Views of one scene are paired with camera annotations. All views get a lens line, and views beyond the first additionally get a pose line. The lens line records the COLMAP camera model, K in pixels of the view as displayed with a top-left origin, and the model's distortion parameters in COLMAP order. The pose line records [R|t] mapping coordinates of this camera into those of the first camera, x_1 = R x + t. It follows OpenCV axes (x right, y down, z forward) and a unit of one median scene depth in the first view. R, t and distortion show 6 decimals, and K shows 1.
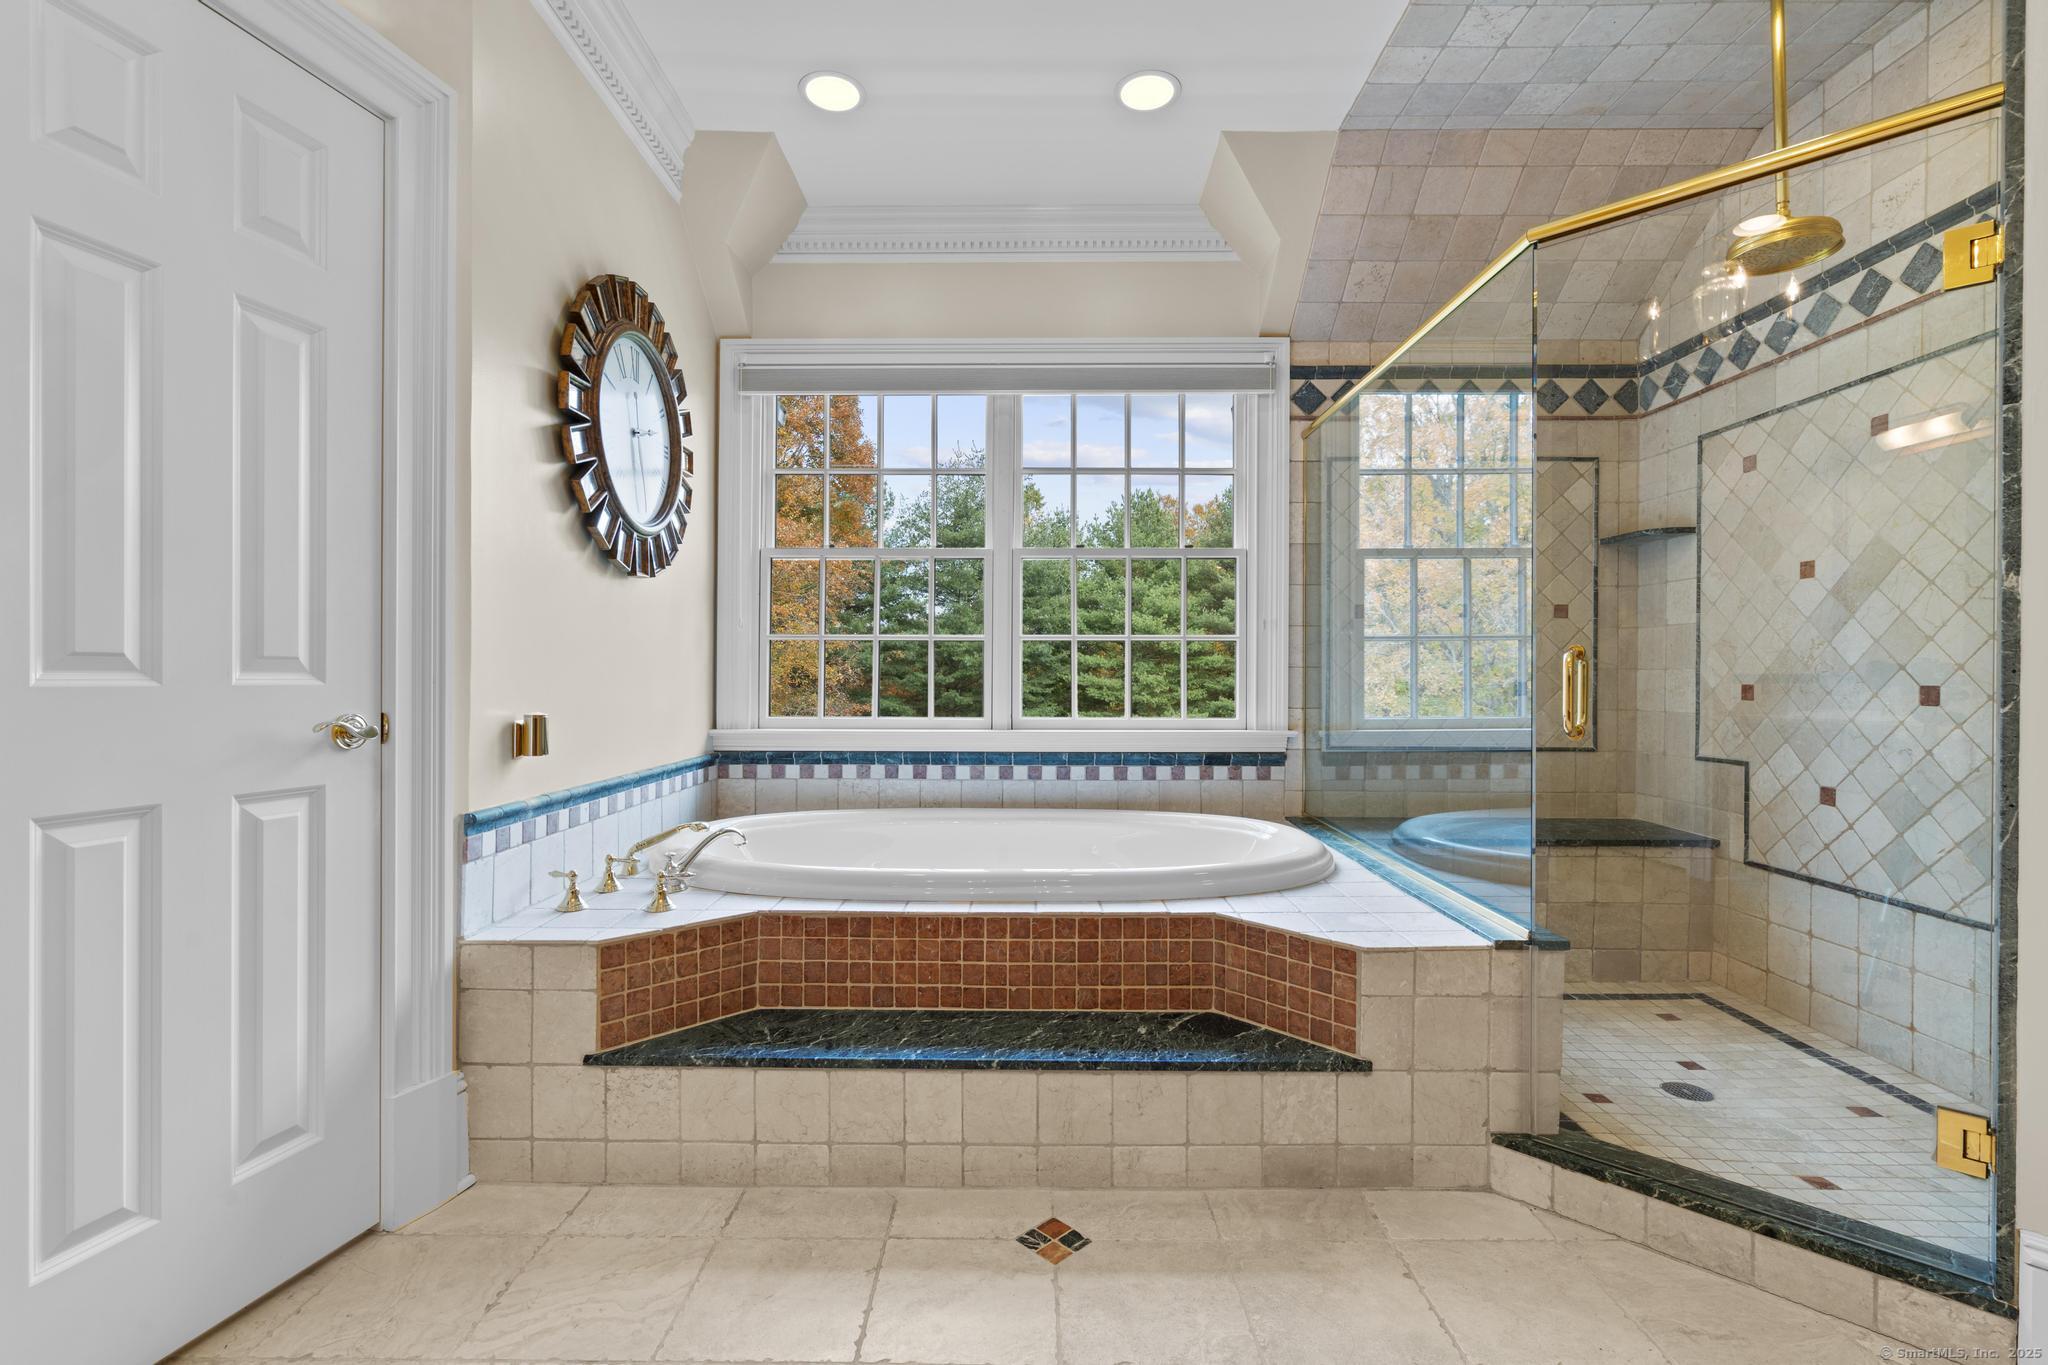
lens RADIAL K [[912.0, 0, 1025.1], [0, 912.0, 682.0], [0, 0, 1]] dist [-0.003071, 0.000583]
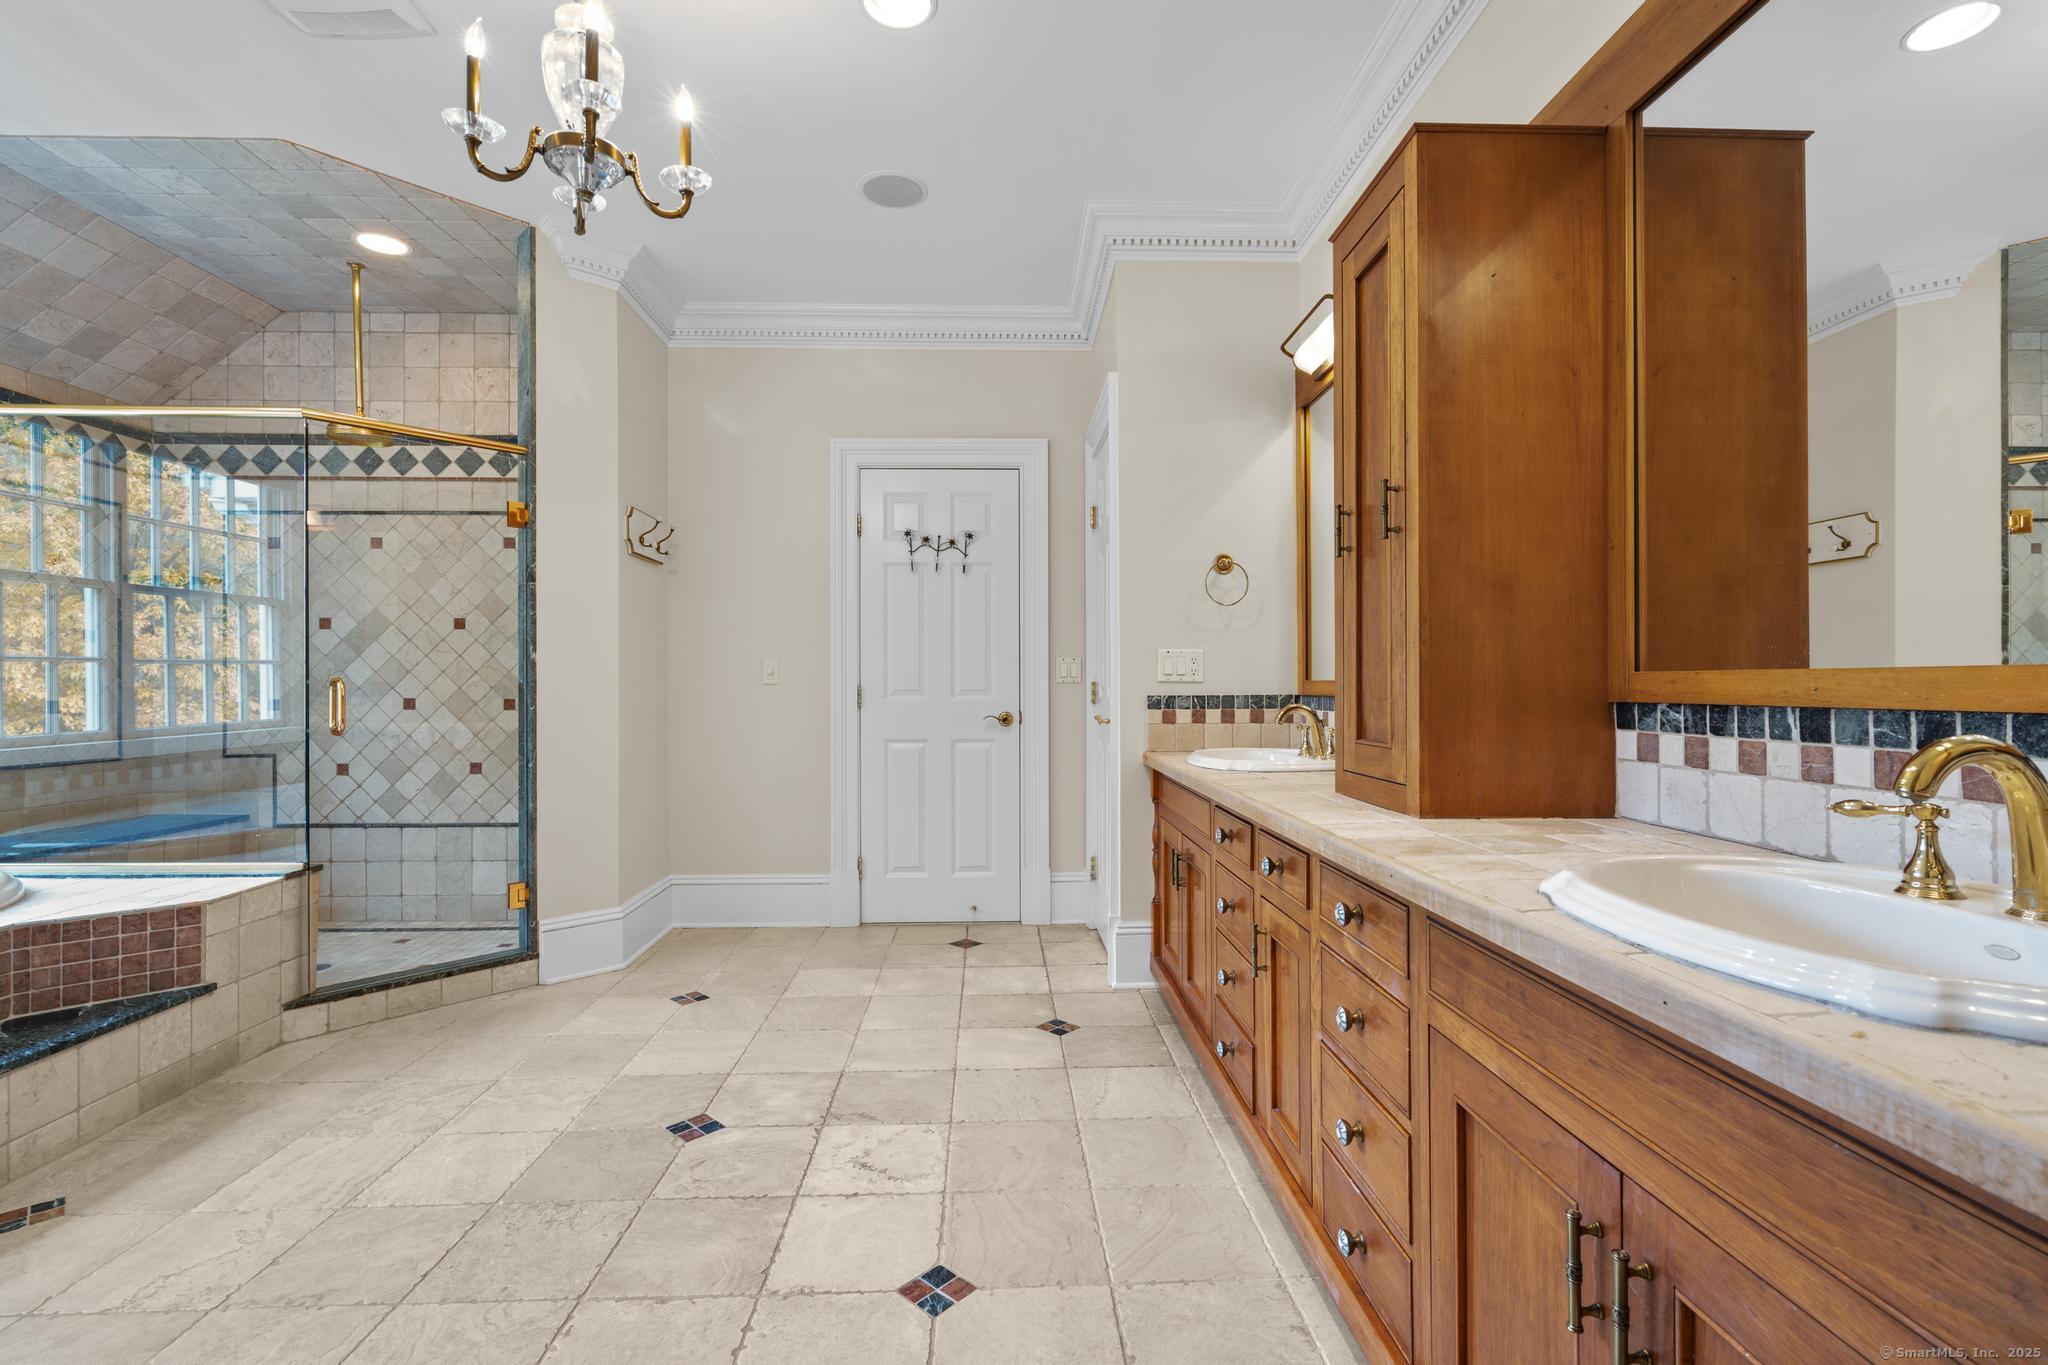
lens RADIAL K [[912.0, 0, 1023.2], [0, 912.0, 686.3], [0, 0, 1]] dist [-0.003071, 0.000583]
pose [[-0.045129, -0.003568, 0.998975, -0.826799], [0.009013, 0.999951, 0.003979, -0.015374], [-0.998940, 0.009183, -0.045095, -0.115970]]
